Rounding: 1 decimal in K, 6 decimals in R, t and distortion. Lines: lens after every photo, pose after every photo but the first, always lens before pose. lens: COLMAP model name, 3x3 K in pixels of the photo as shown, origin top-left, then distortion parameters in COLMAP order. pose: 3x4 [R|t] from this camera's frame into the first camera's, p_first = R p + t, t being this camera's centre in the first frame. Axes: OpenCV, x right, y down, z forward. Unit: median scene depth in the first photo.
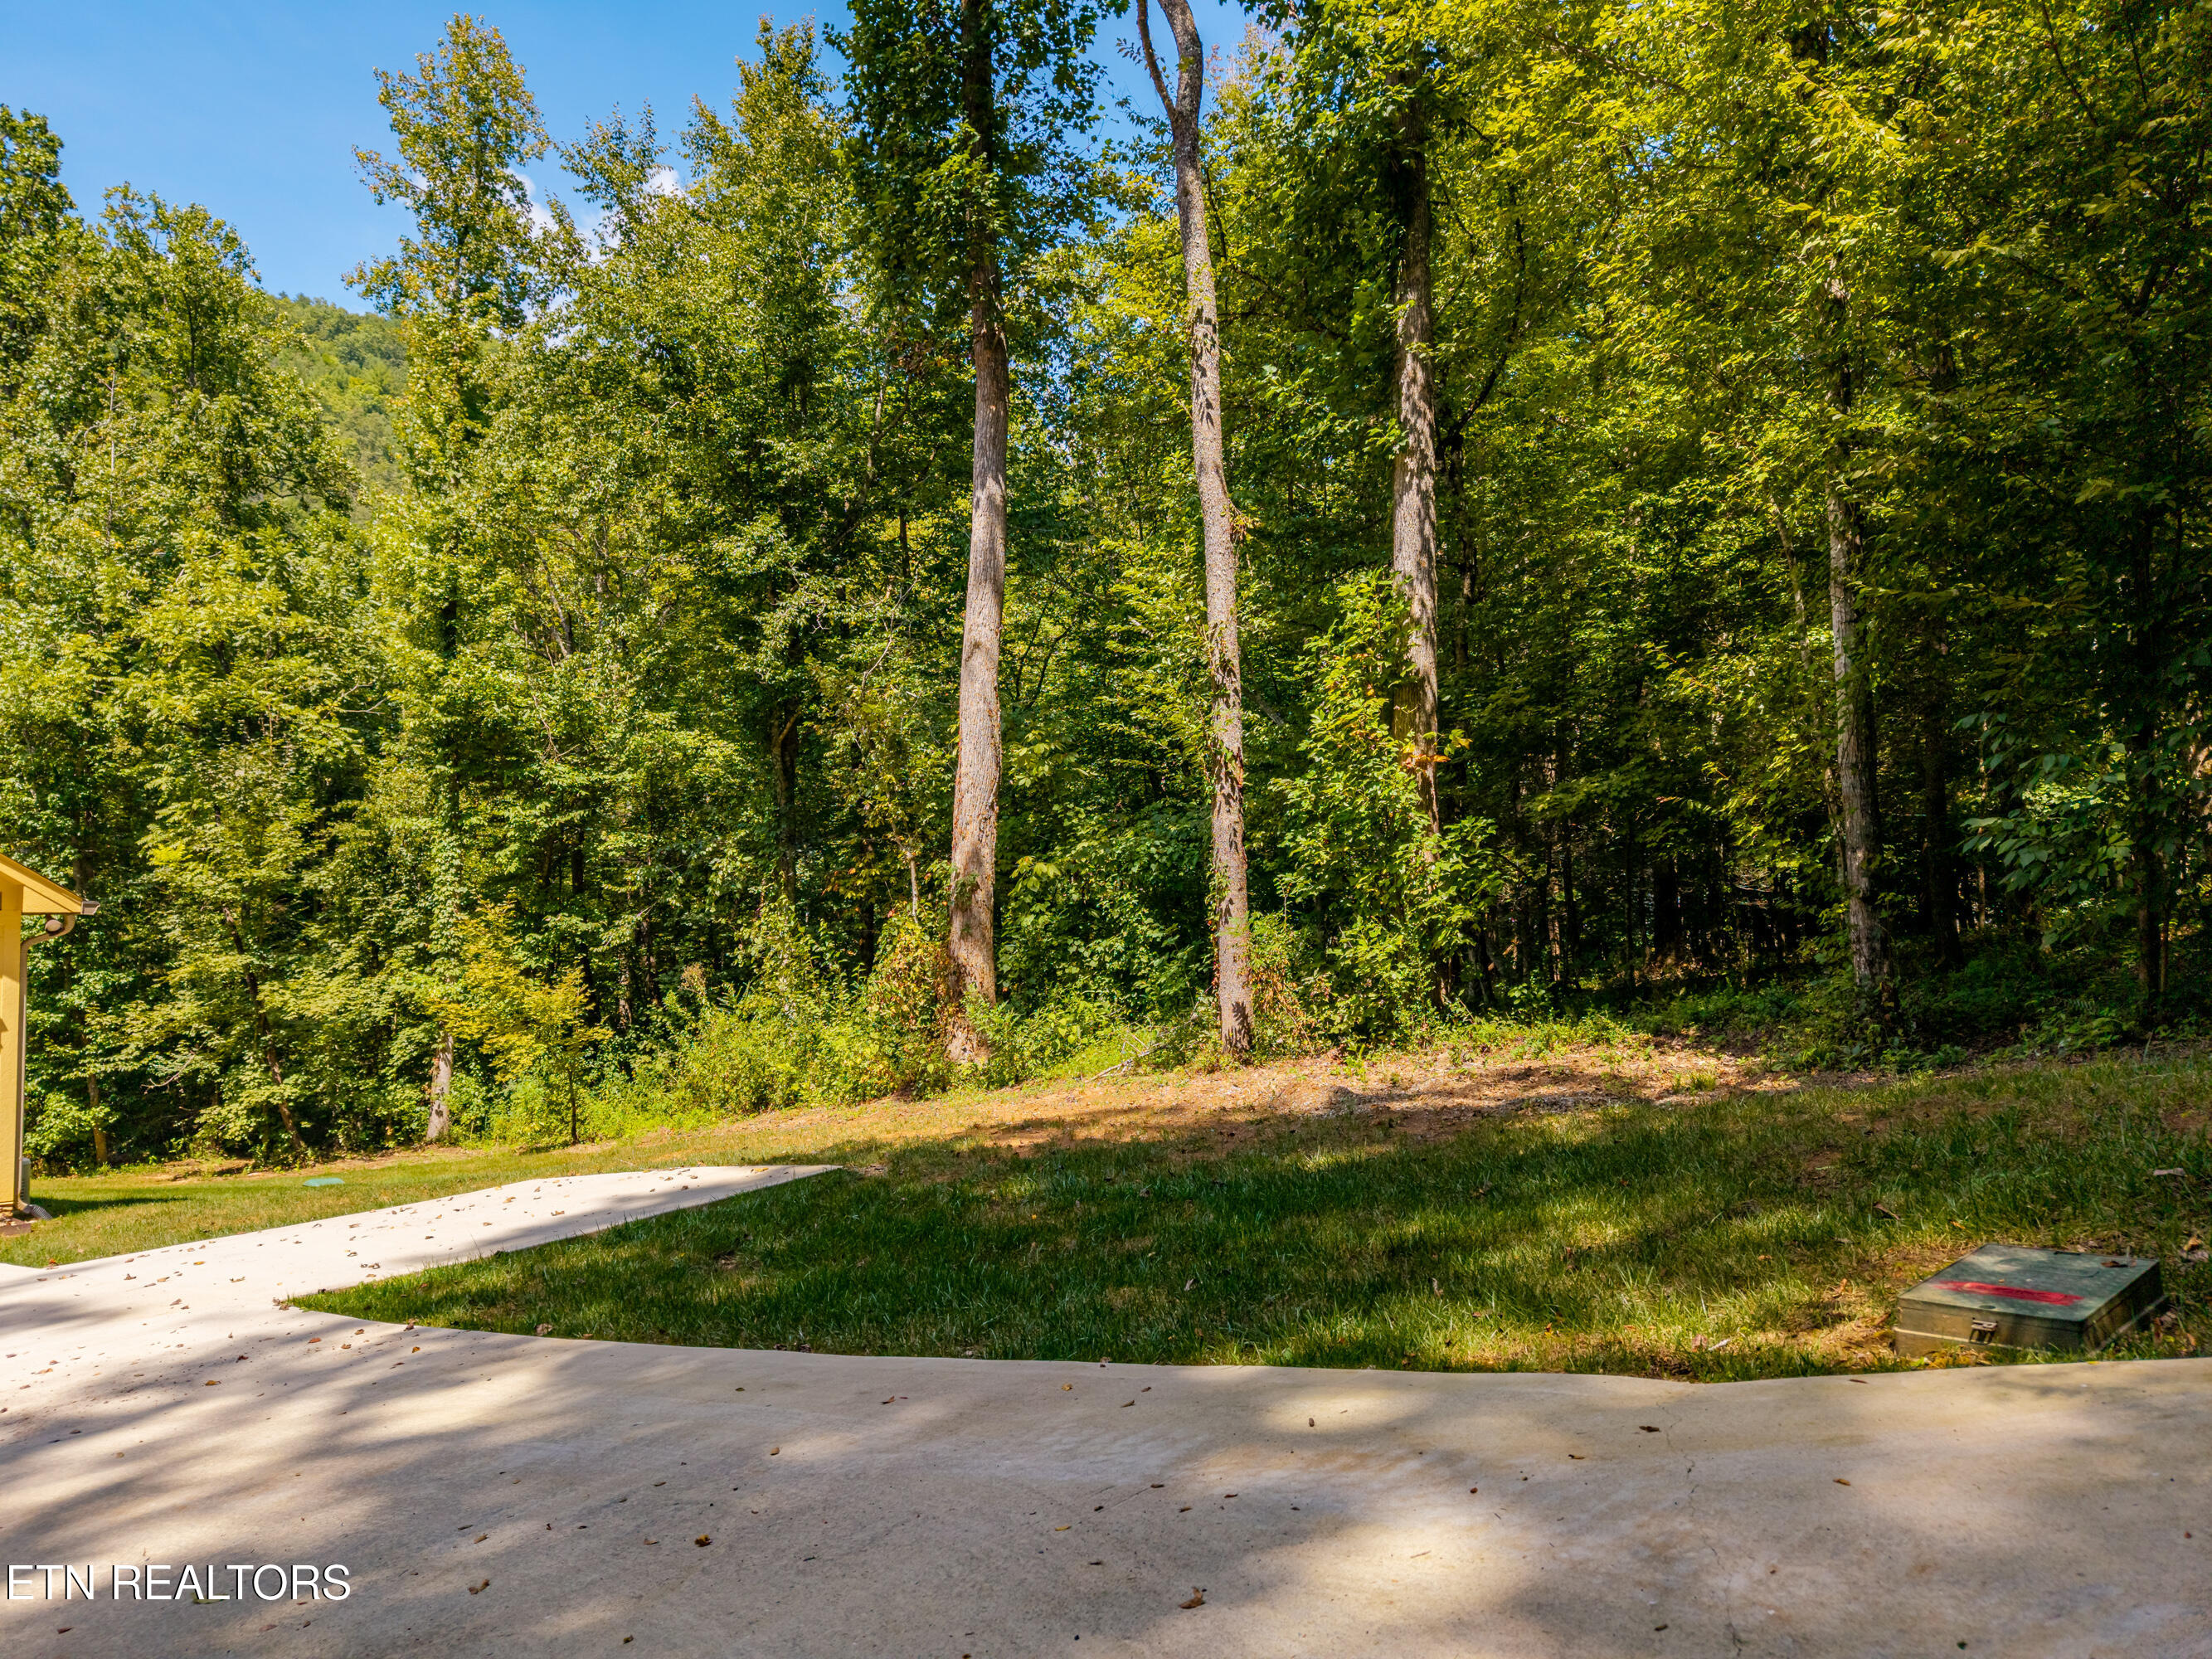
lens RADIAL K [[1530.1, 0, 1104.4], [0, 1530.1, 853.9], [0, 0, 1]] dist [0.102616, -0.162614]
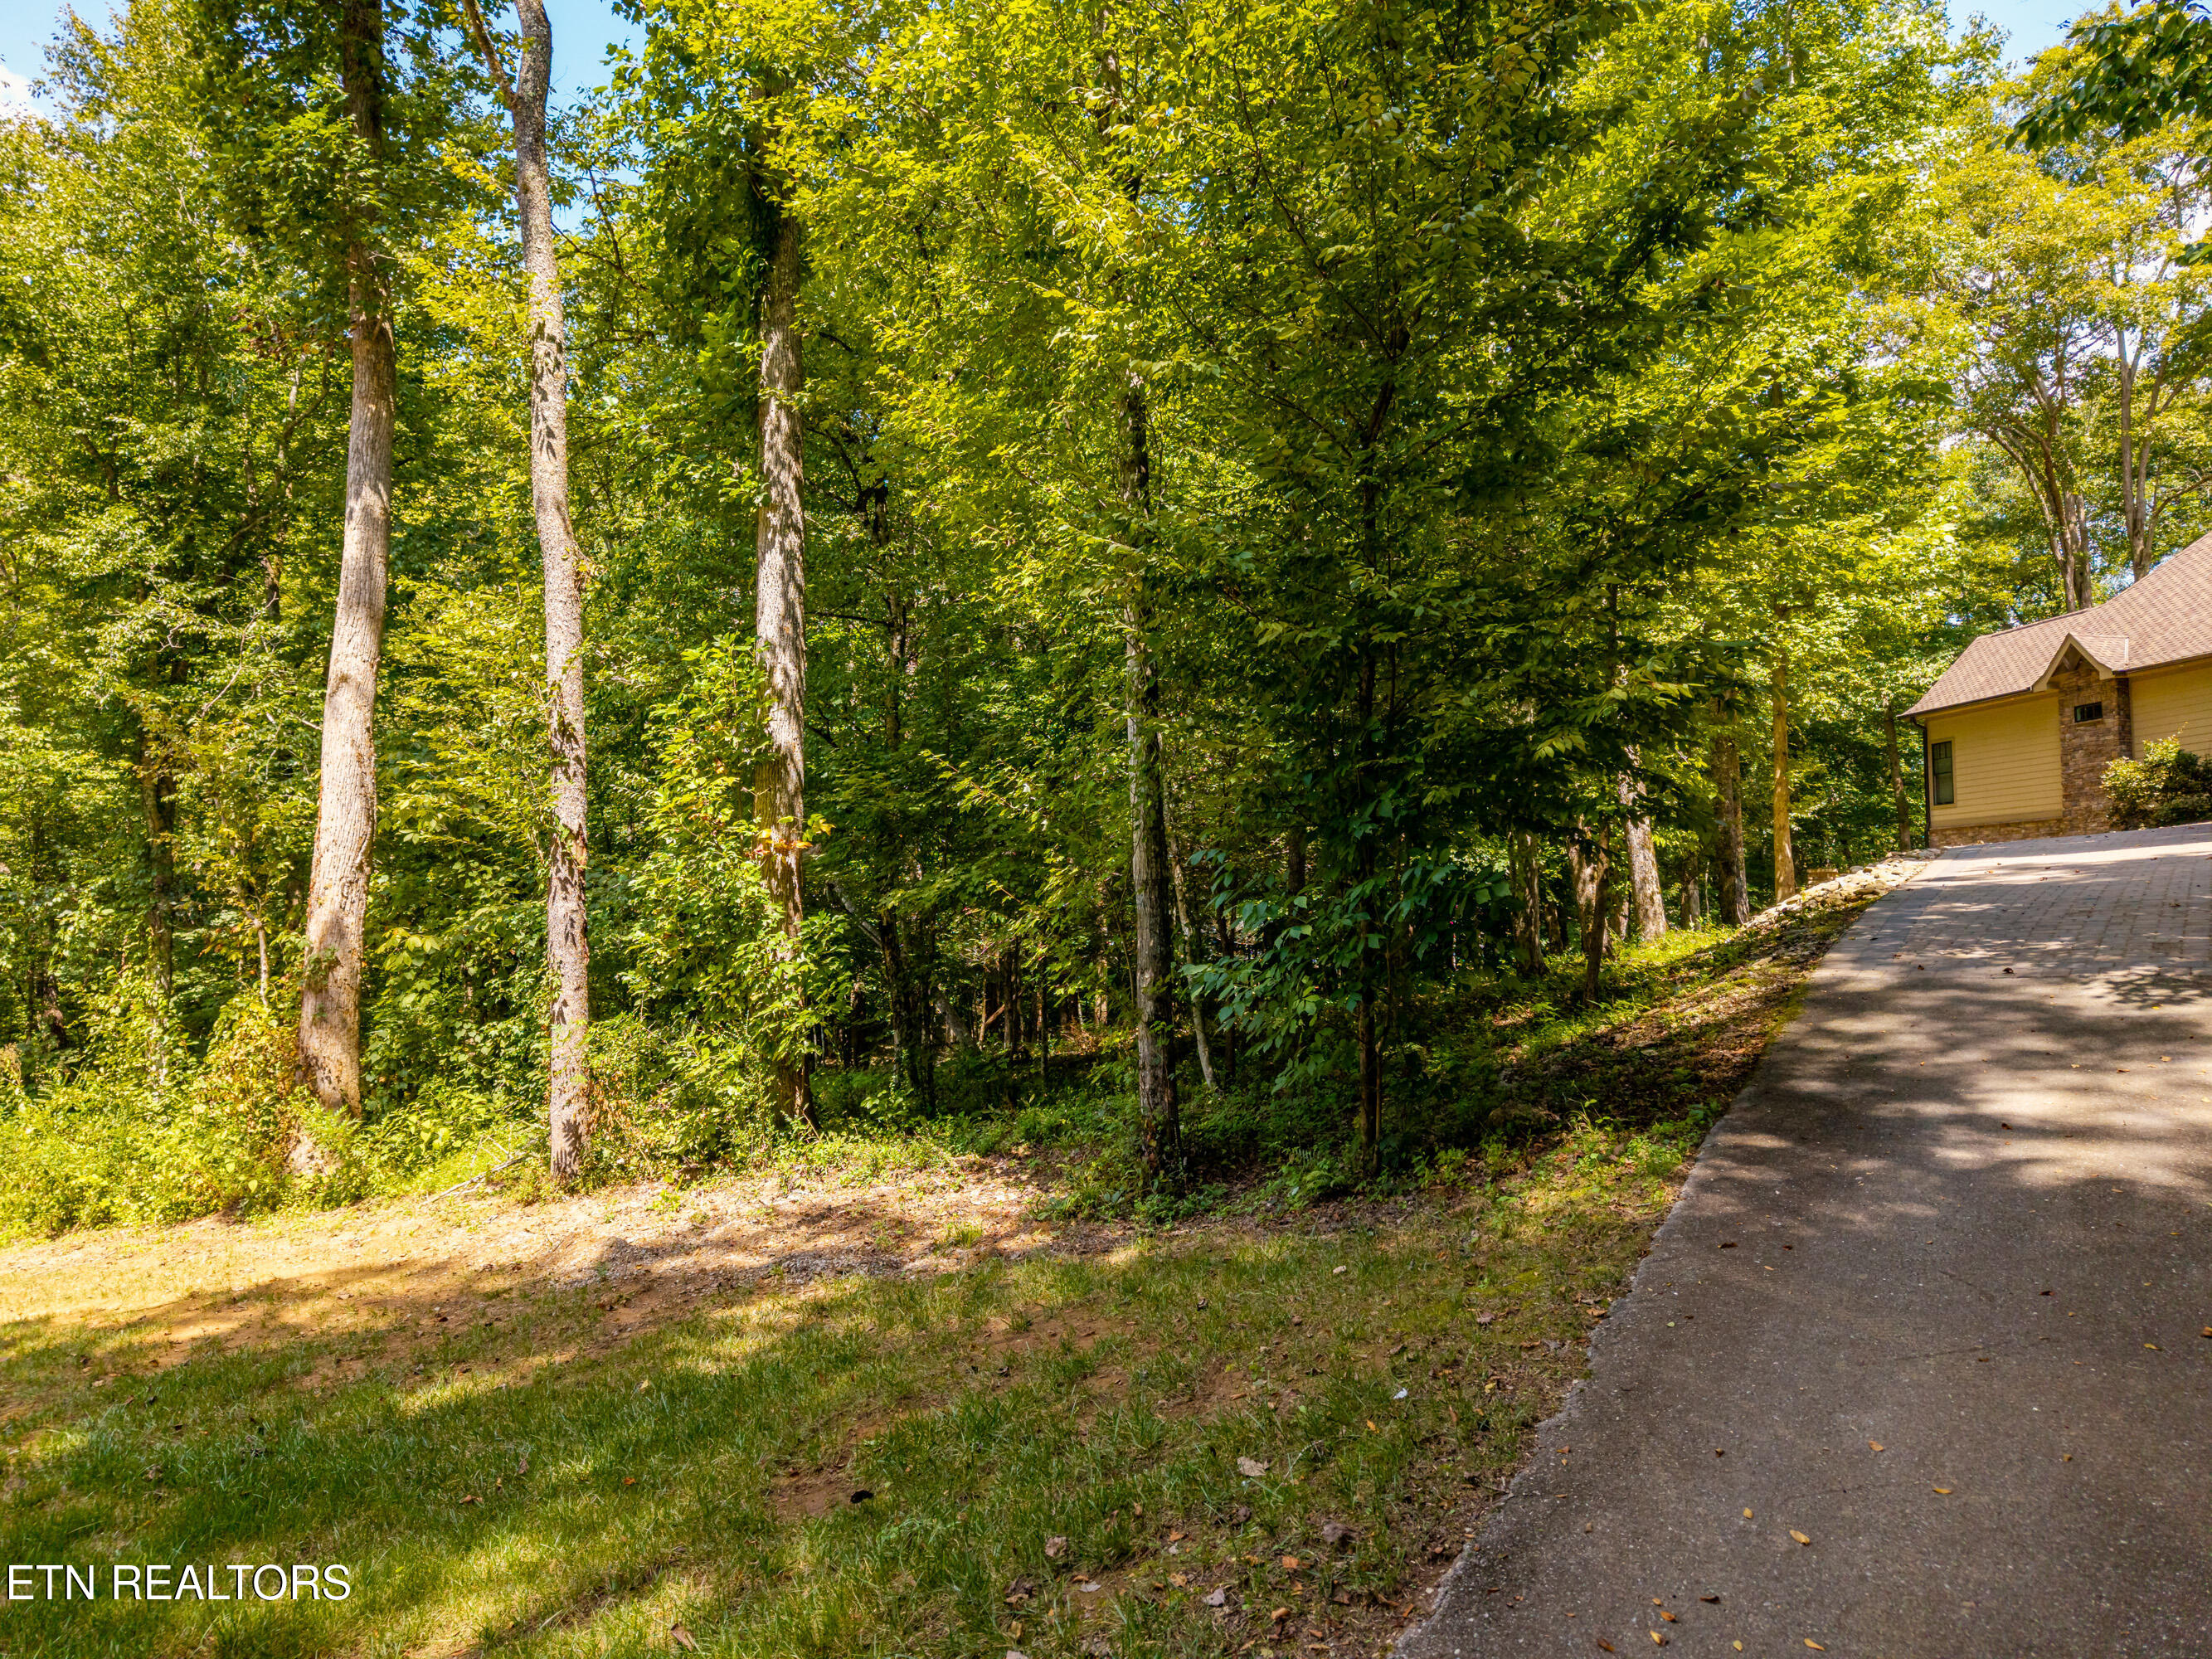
lens RADIAL K [[1558.6, 0, 1102.1], [0, 1558.6, 836.5], [0, 0, 1]] dist [0.120769, -0.134465]
pose [[0.970500, 0.014939, 0.240639, 0.160420], [-0.009715, 0.999691, -0.022884, -0.045114], [-0.240906, 0.019871, 0.970345, 0.055994]]
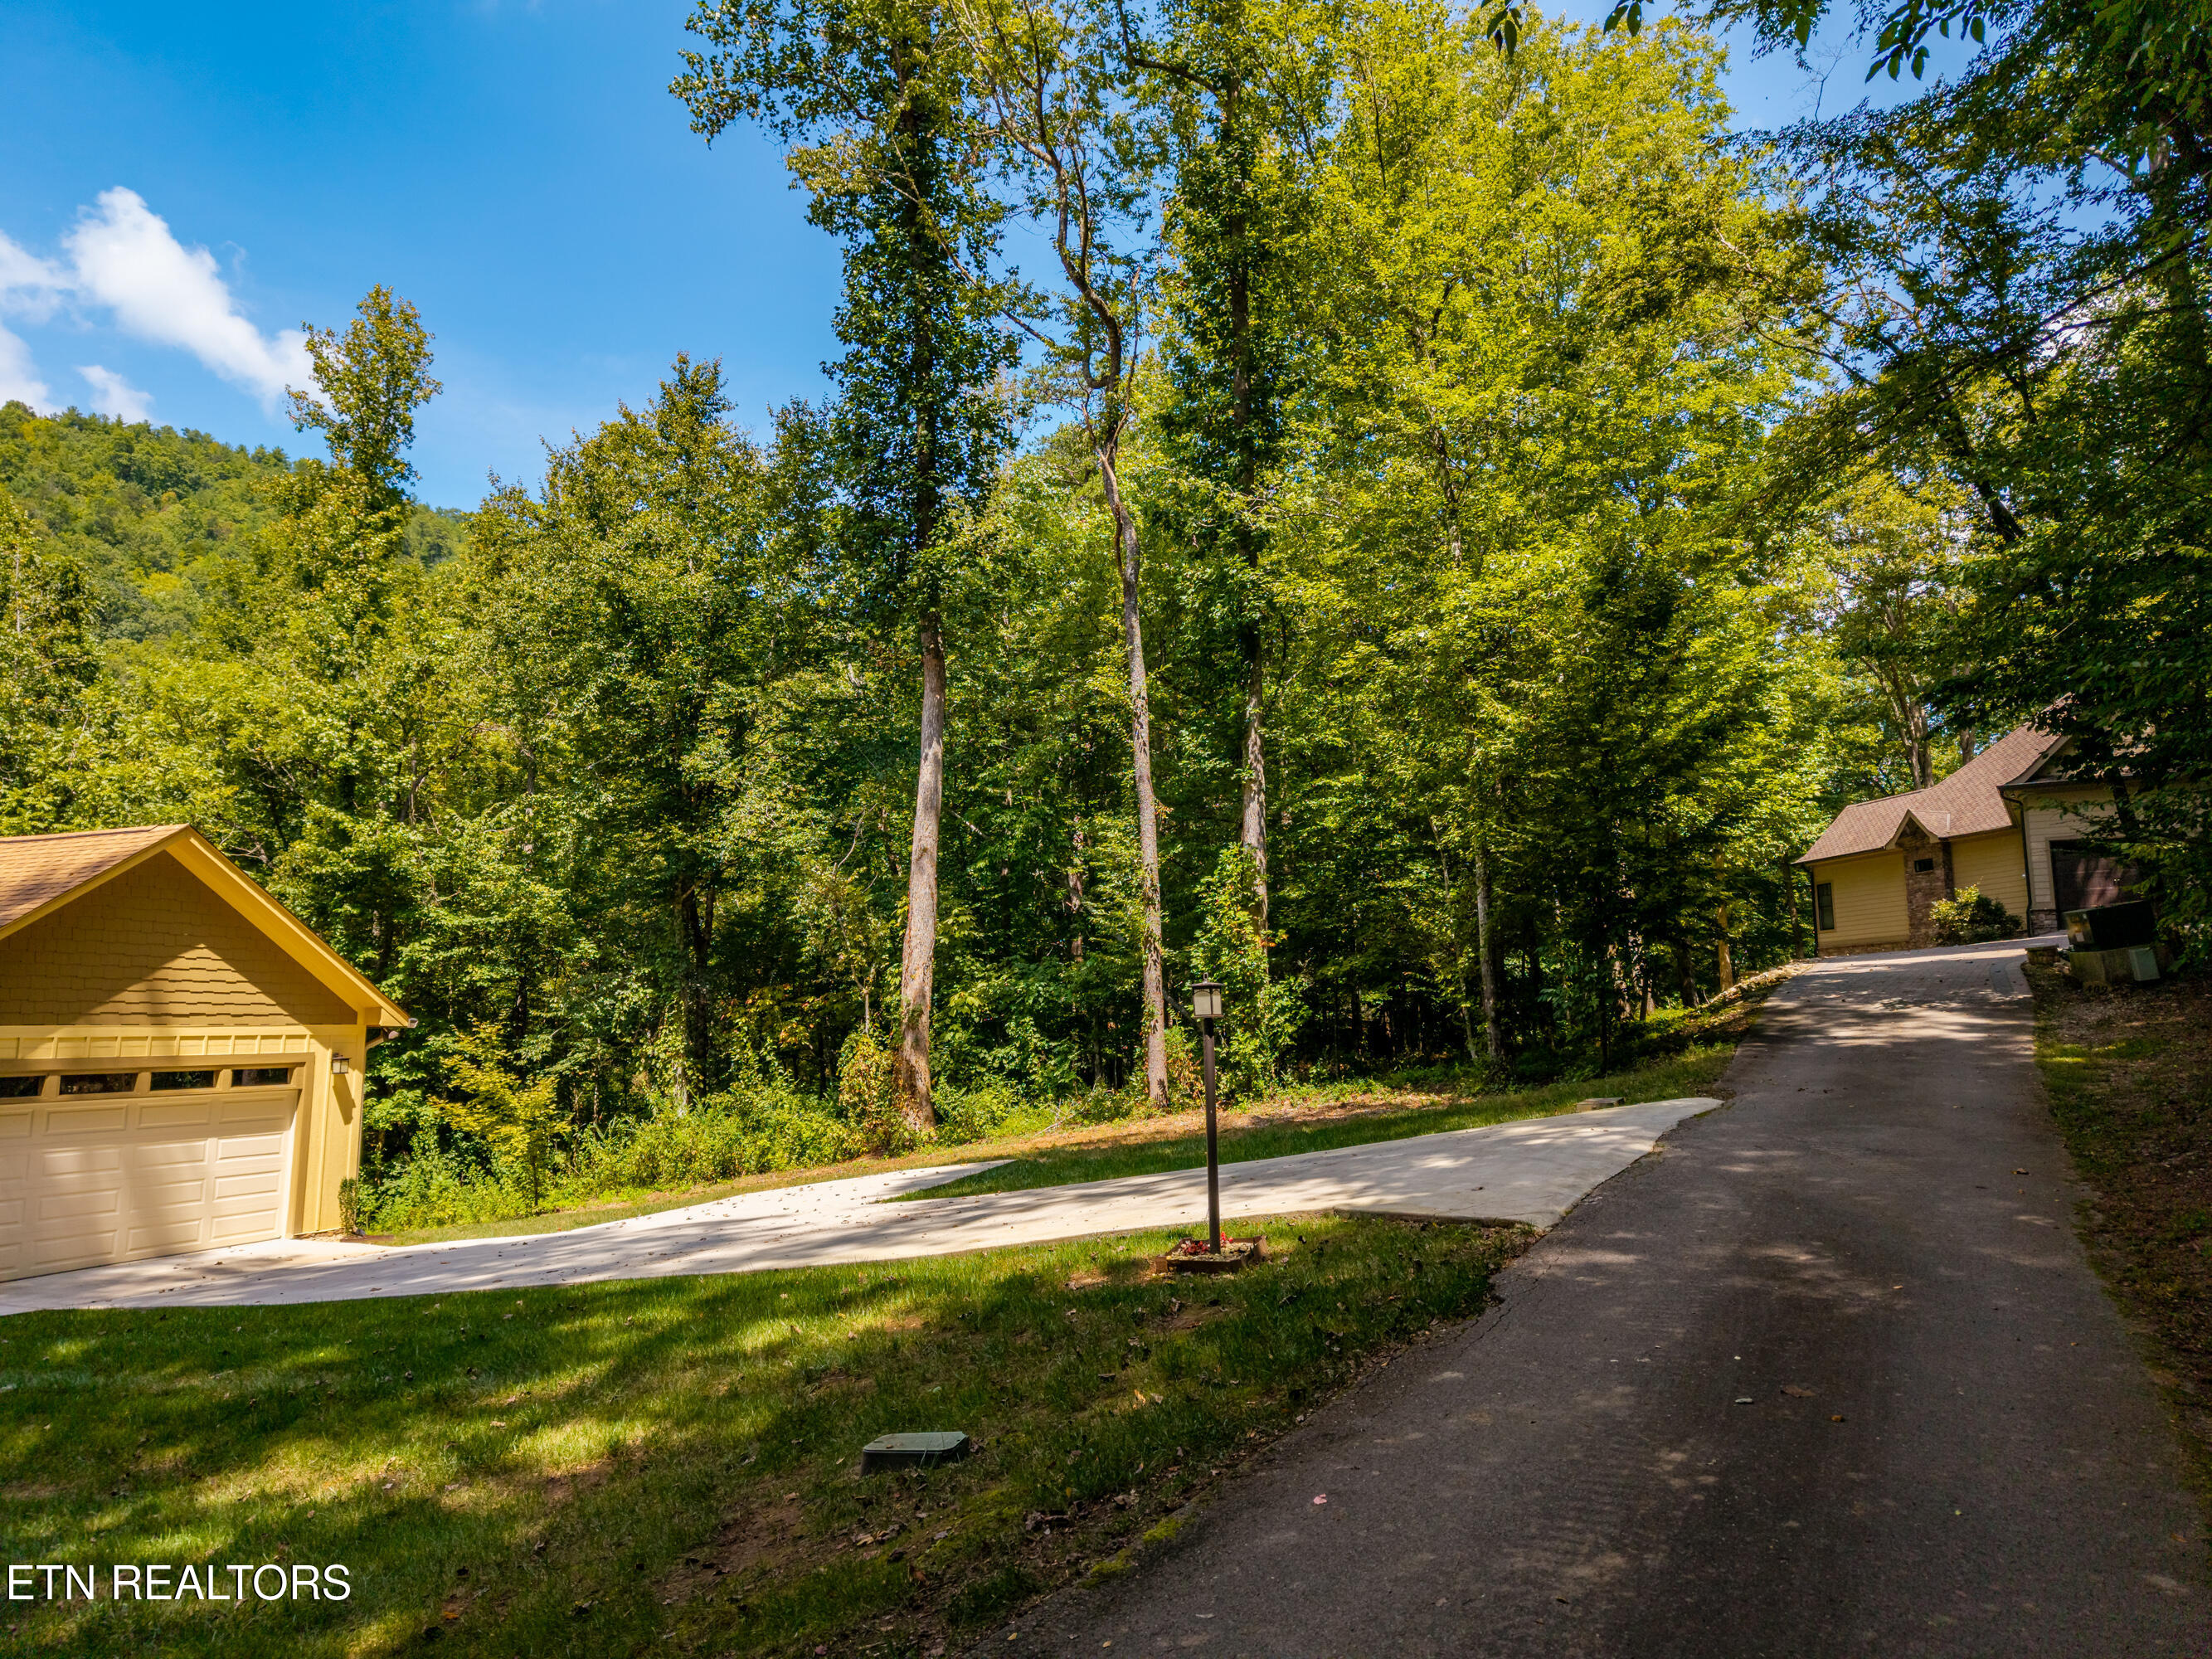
lens RADIAL K [[1558.6, 0, 1102.1], [0, 1558.6, 836.5], [0, 0, 1]] dist [0.120769, -0.134465]
pose [[0.955720, 0.043104, 0.291103, -0.510451], [-0.015345, 0.995168, -0.096977, -0.005562], [-0.293876, 0.088216, 0.951764, -0.718970]]
